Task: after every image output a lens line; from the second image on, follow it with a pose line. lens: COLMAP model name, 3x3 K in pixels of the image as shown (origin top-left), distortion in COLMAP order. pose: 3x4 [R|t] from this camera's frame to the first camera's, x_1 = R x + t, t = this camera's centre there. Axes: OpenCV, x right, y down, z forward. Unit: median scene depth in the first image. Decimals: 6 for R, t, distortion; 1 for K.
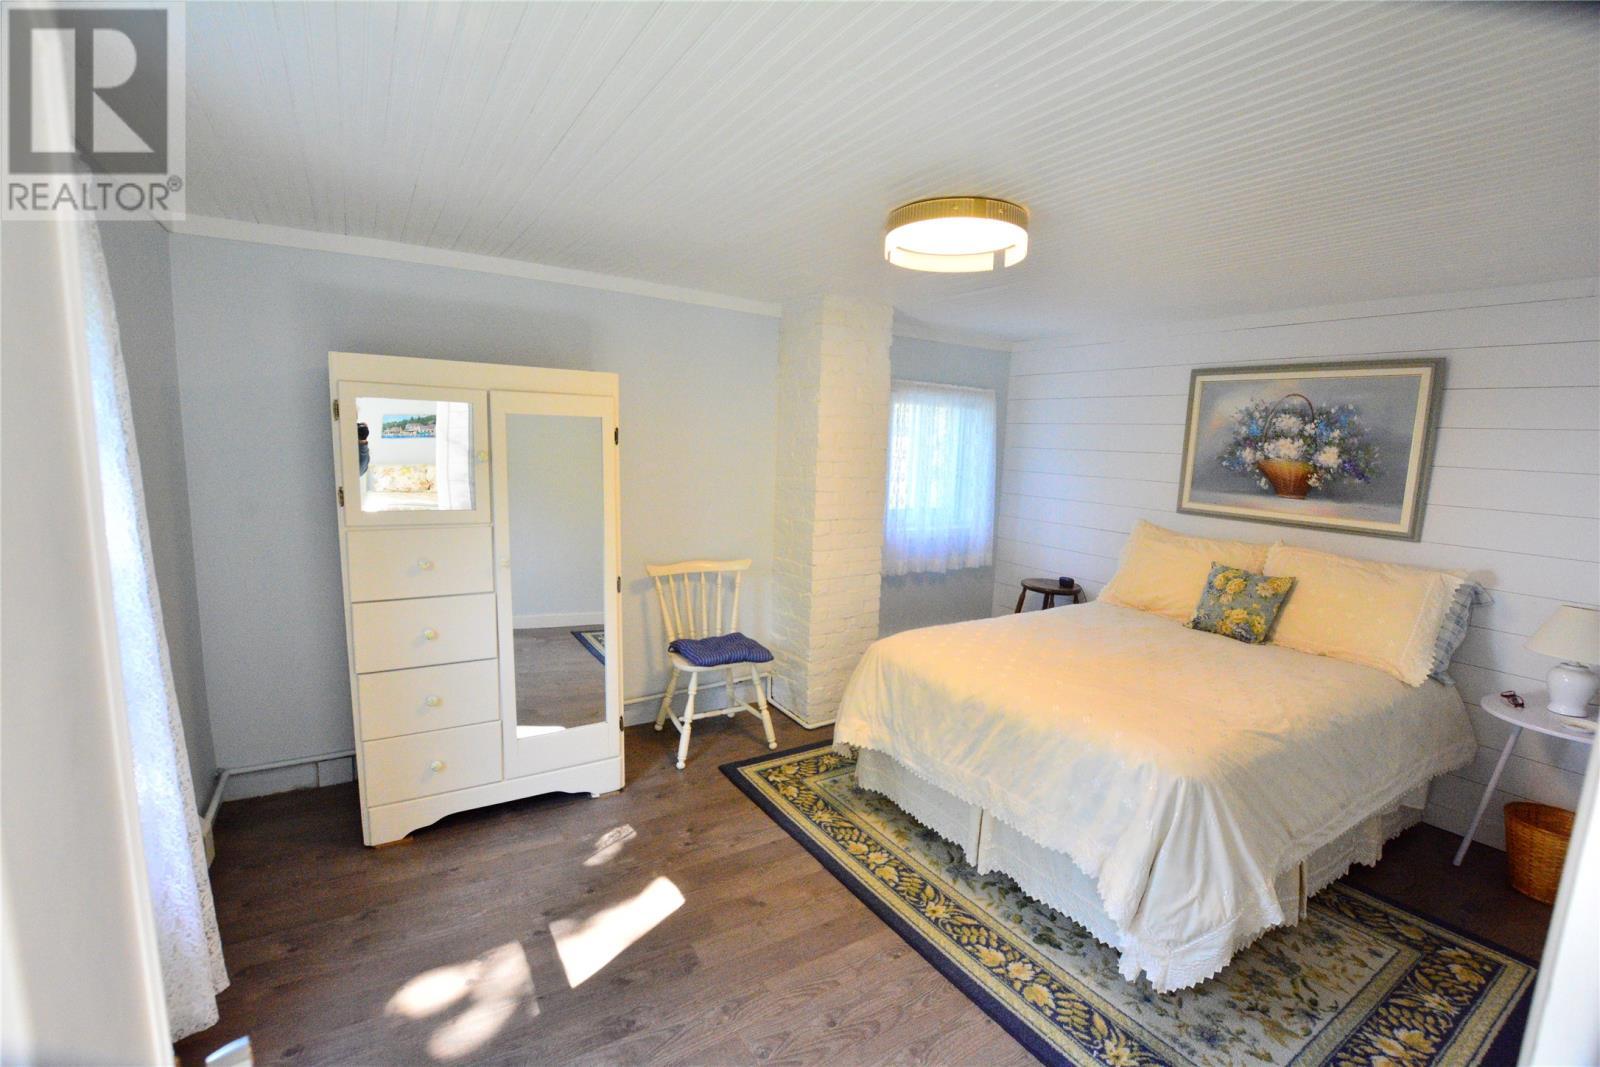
lens RADIAL K [[701.2, 0, 813.6], [0, 701.2, 535.9], [0, 0, 1]] dist [-0.026228, 0.000442]
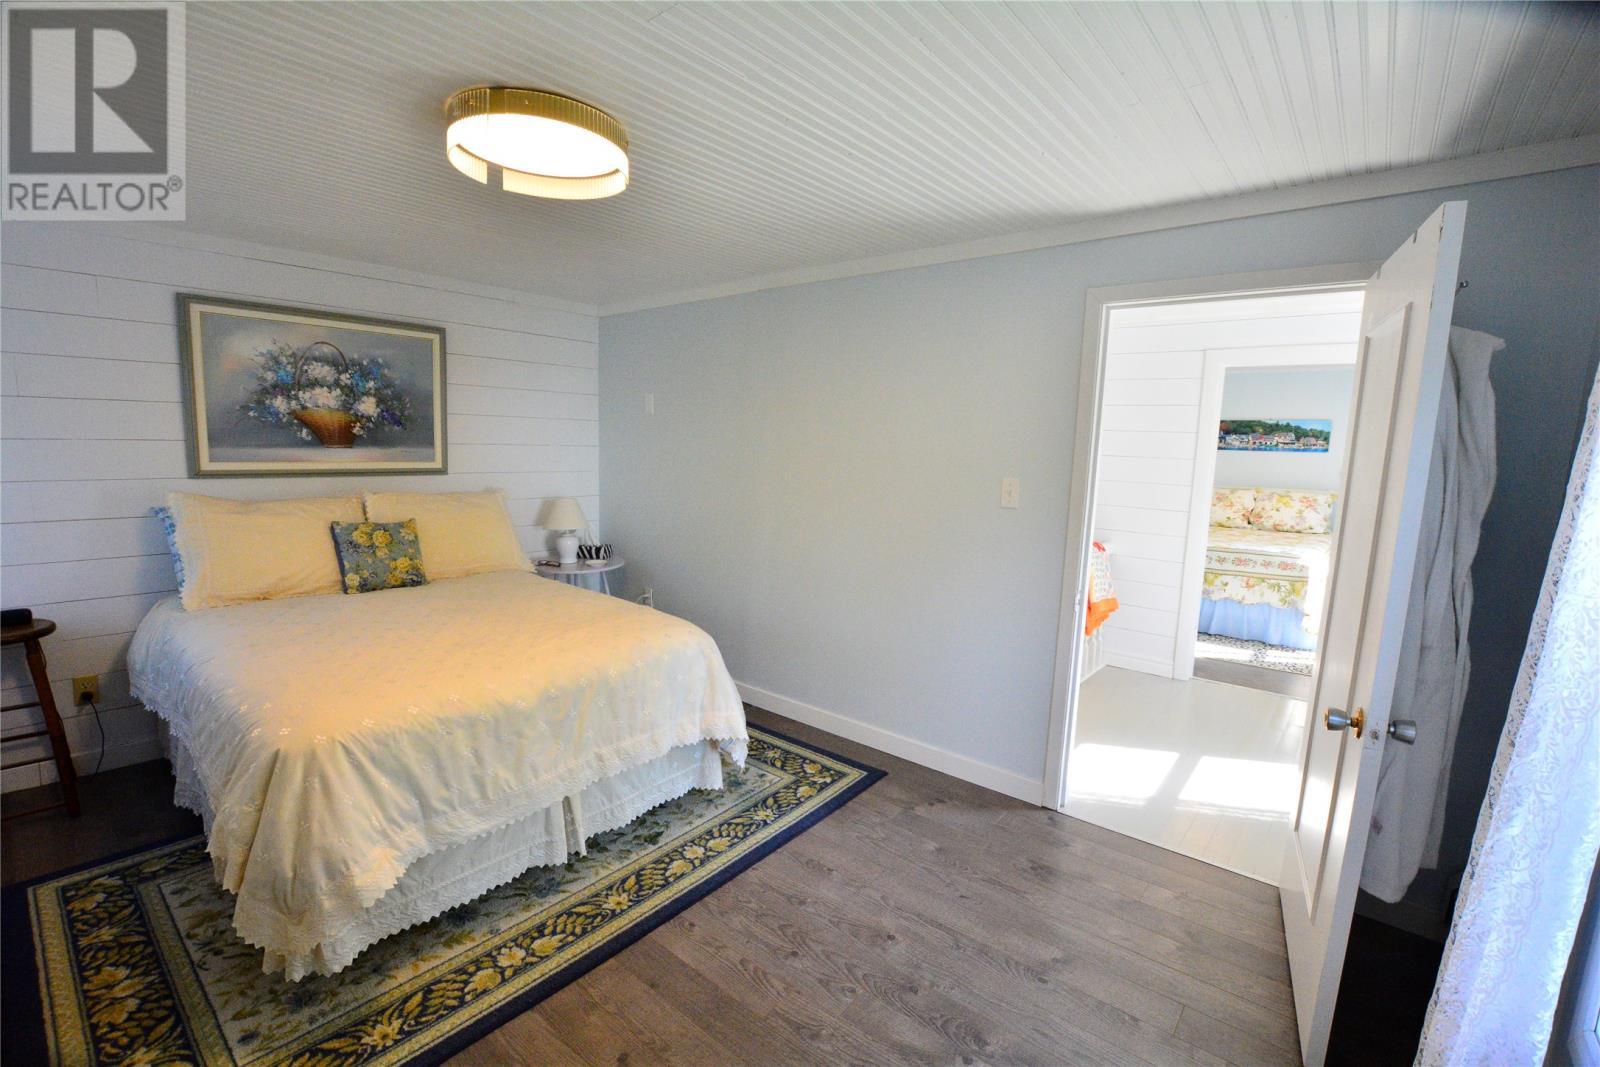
lens RADIAL K [[701.2, 0, 811.6], [0, 701.2, 532.8], [0, 0, 1]] dist [-0.026228, 0.000442]
pose [[-0.291823, -0.177359, 0.939884, -0.507120], [0.088585, 0.973422, 0.211193, -0.091085], [-0.952361, 0.144891, -0.268356, 0.673990]]
